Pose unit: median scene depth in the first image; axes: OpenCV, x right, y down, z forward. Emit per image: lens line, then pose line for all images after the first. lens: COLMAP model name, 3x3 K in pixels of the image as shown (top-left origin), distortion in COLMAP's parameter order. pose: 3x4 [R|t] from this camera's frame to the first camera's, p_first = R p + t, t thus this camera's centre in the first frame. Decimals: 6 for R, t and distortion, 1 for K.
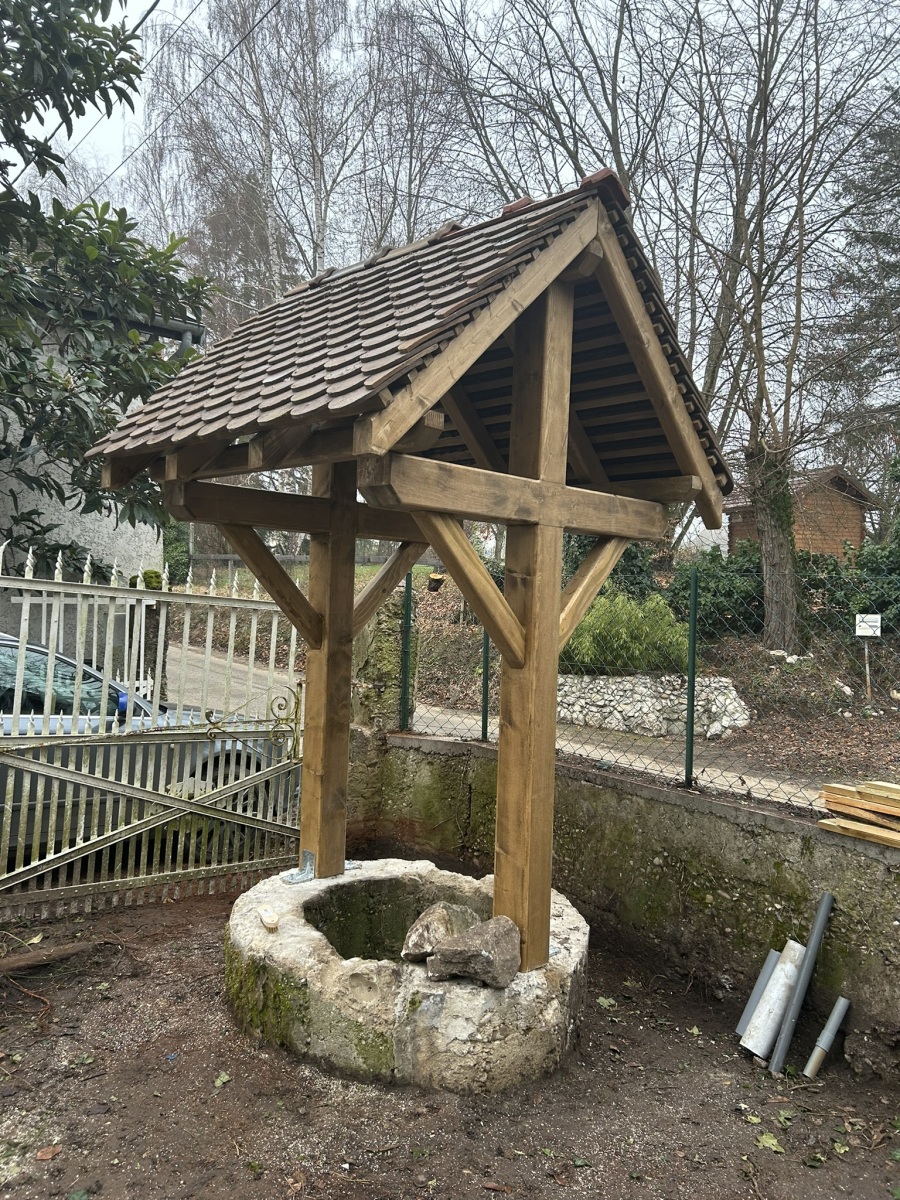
lens RADIAL K [[898.2, 0, 445.3], [0, 898.2, 594.9], [0, 0, 1]] dist [0.064167, -0.068587]
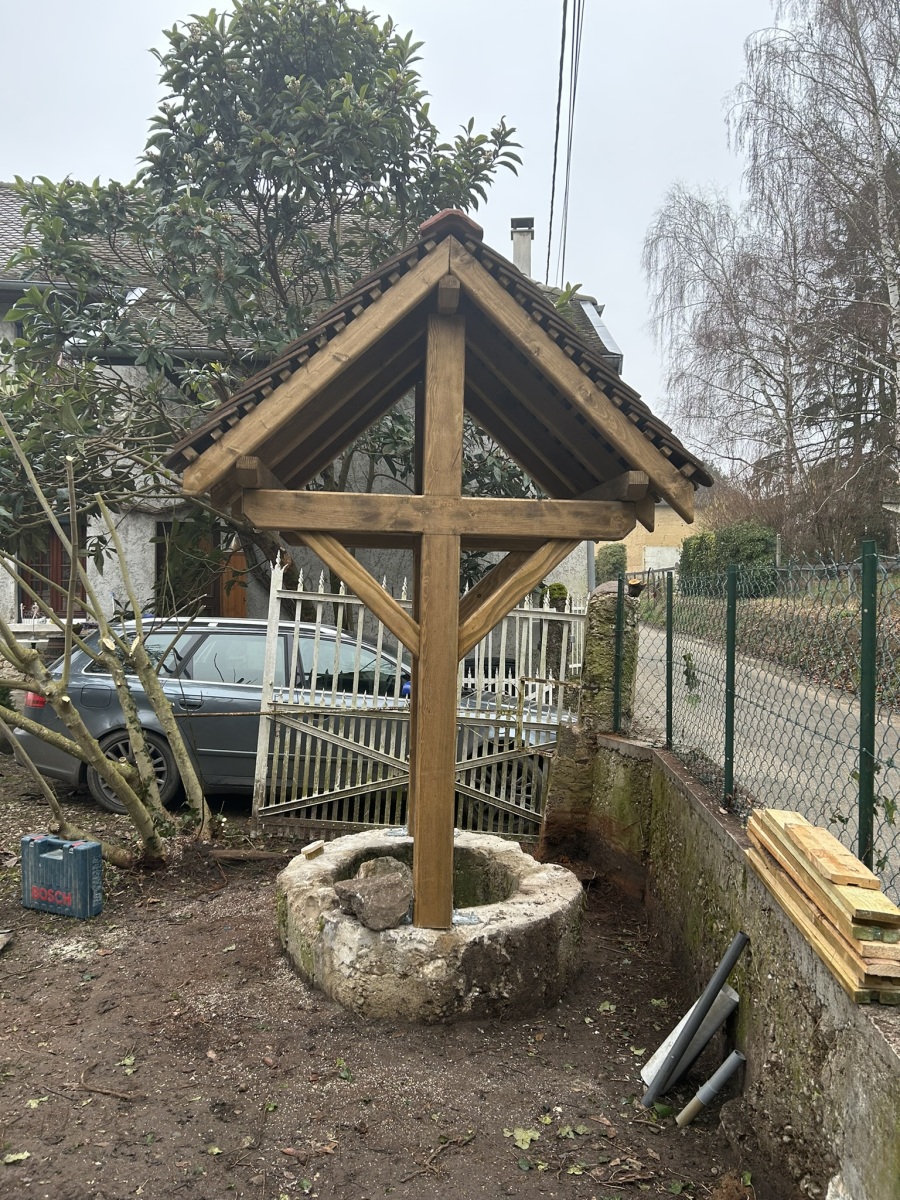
lens RADIAL K [[898.2, 0, 442.8], [0, 898.2, 597.2], [0, 0, 1]] dist [0.064167, -0.068587]
pose [[0.746112, -0.013799, -0.665677, 0.619542], [0.005220, 0.999876, -0.014877, 0.012972], [0.665800, 0.007625, 0.746092, 0.120758]]
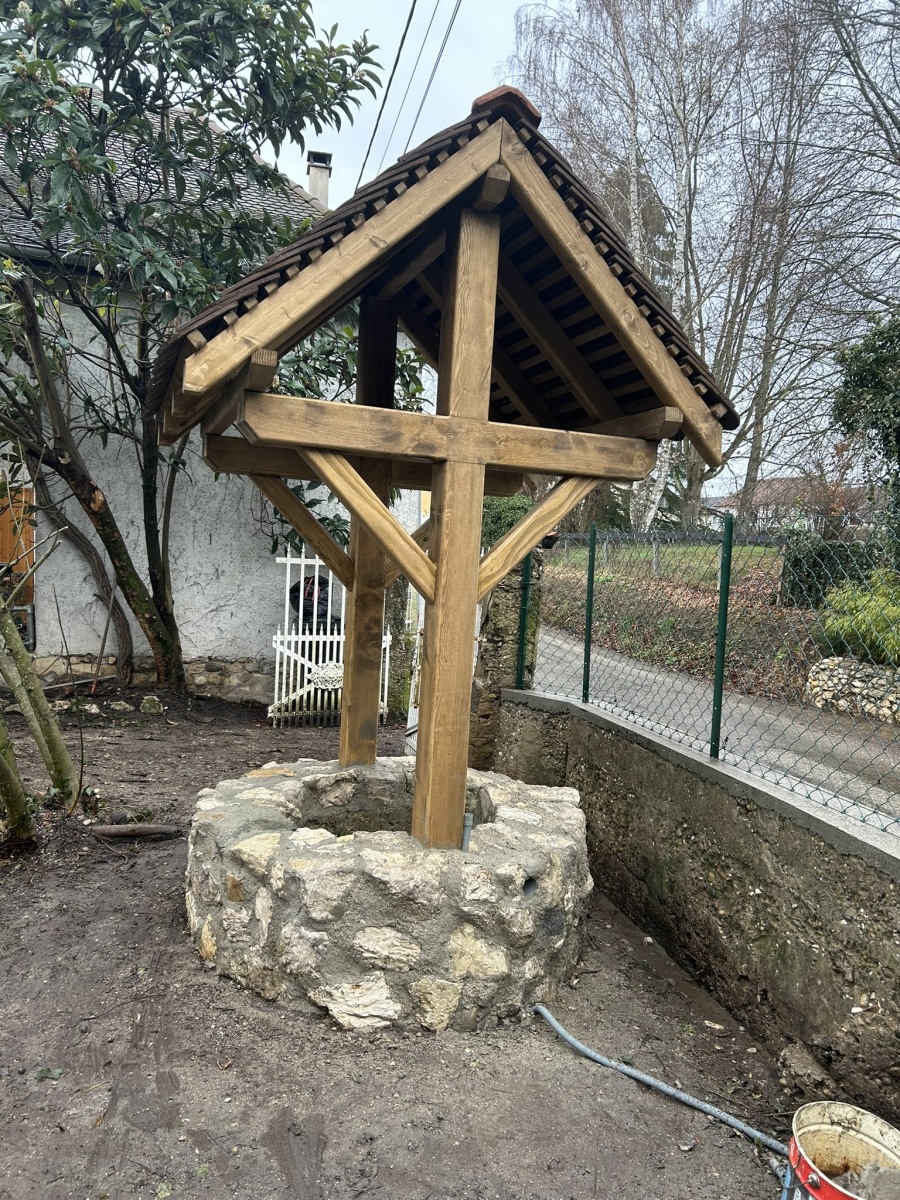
lens RADIAL K [[898.2, 0, 438.3], [0, 898.2, 597.6], [0, 0, 1]] dist [0.064167, -0.068587]
pose [[0.904333, 0.032769, -0.425567, 0.373349], [-0.024317, 0.999385, 0.025279, 0.035009], [0.426133, -0.012512, 0.904574, 0.059784]]
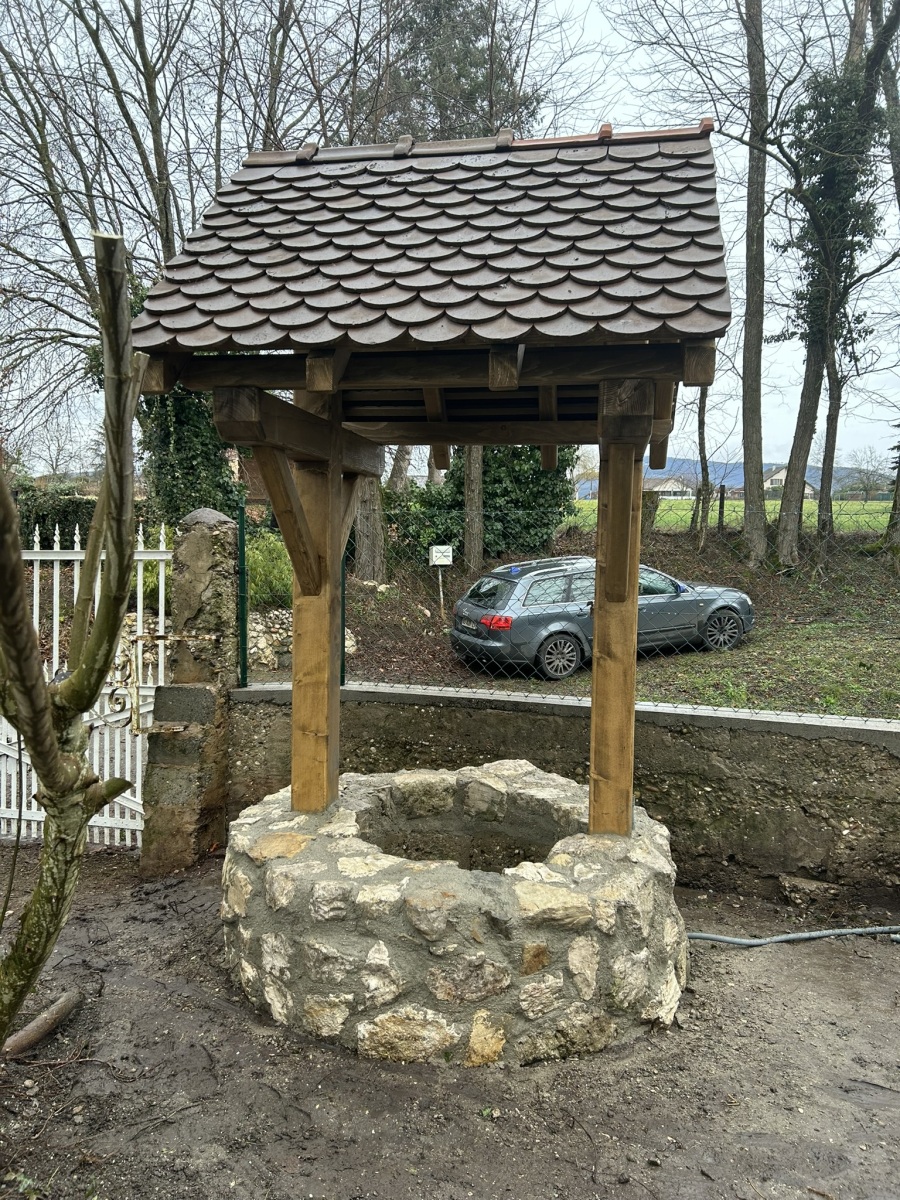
lens RADIAL K [[898.2, 0, 442.5], [0, 898.2, 605.2], [0, 0, 1]] dist [0.064167, -0.068587]
pose [[0.828092, -0.055627, 0.557826, -0.474338], [0.008965, 0.996251, 0.086039, -0.003291], [-0.560521, -0.066248, 0.825486, 0.188414]]
